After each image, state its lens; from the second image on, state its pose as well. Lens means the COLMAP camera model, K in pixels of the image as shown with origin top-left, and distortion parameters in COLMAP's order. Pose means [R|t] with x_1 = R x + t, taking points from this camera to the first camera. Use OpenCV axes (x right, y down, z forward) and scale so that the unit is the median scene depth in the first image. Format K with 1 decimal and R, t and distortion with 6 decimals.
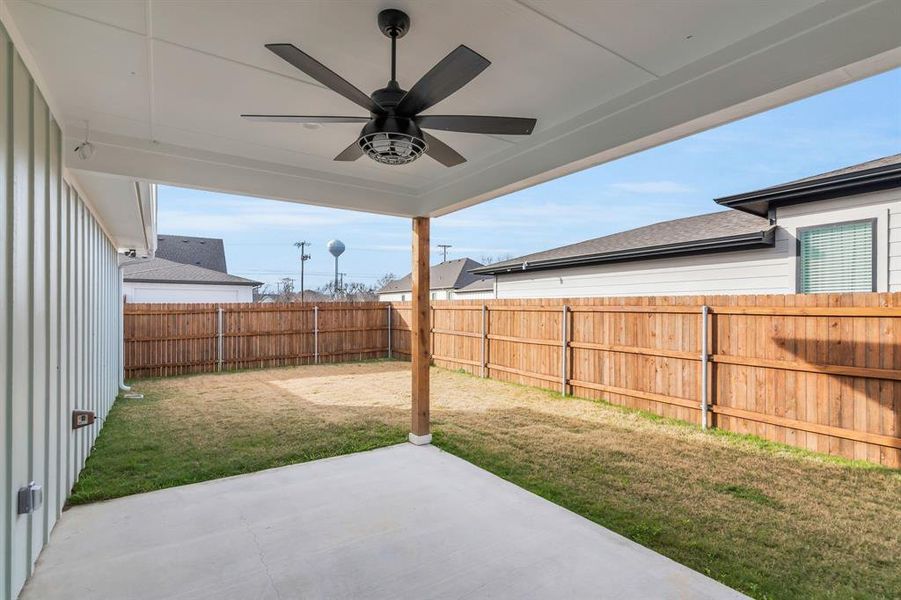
lens RADIAL K [[450.2, 0, 451.3], [0, 450.2, 318.0], [0, 0, 1]] dist [0.001868, 0.000925]
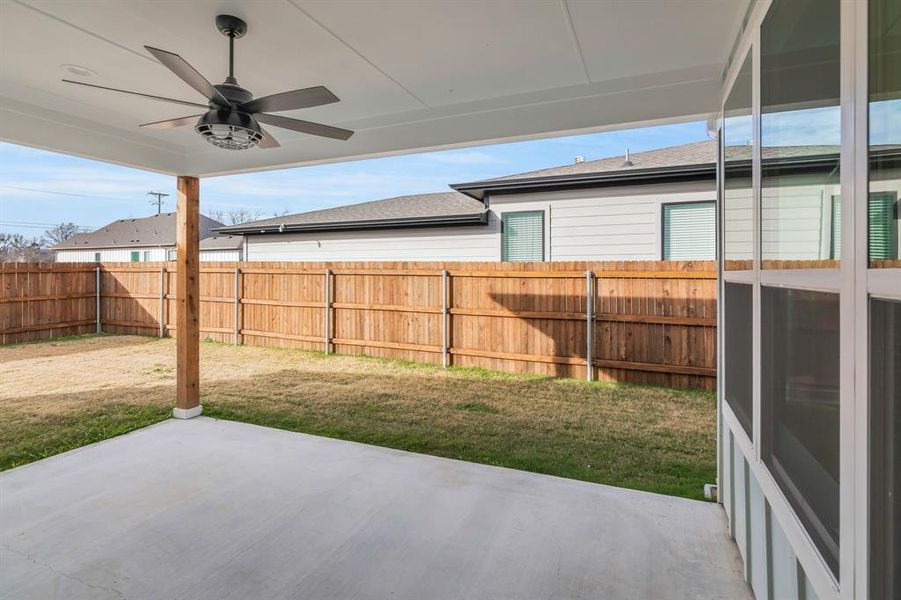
lens RADIAL K [[498.3, 0, 459.5], [0, 498.3, 290.3], [0, 0, 1]] dist [0.002094, 0.016224]
pose [[0.831424, -0.025697, 0.555043, -0.167400], [0.011587, 0.999515, 0.028918, -0.009006], [-0.555517, -0.017611, 0.831319, -0.172338]]
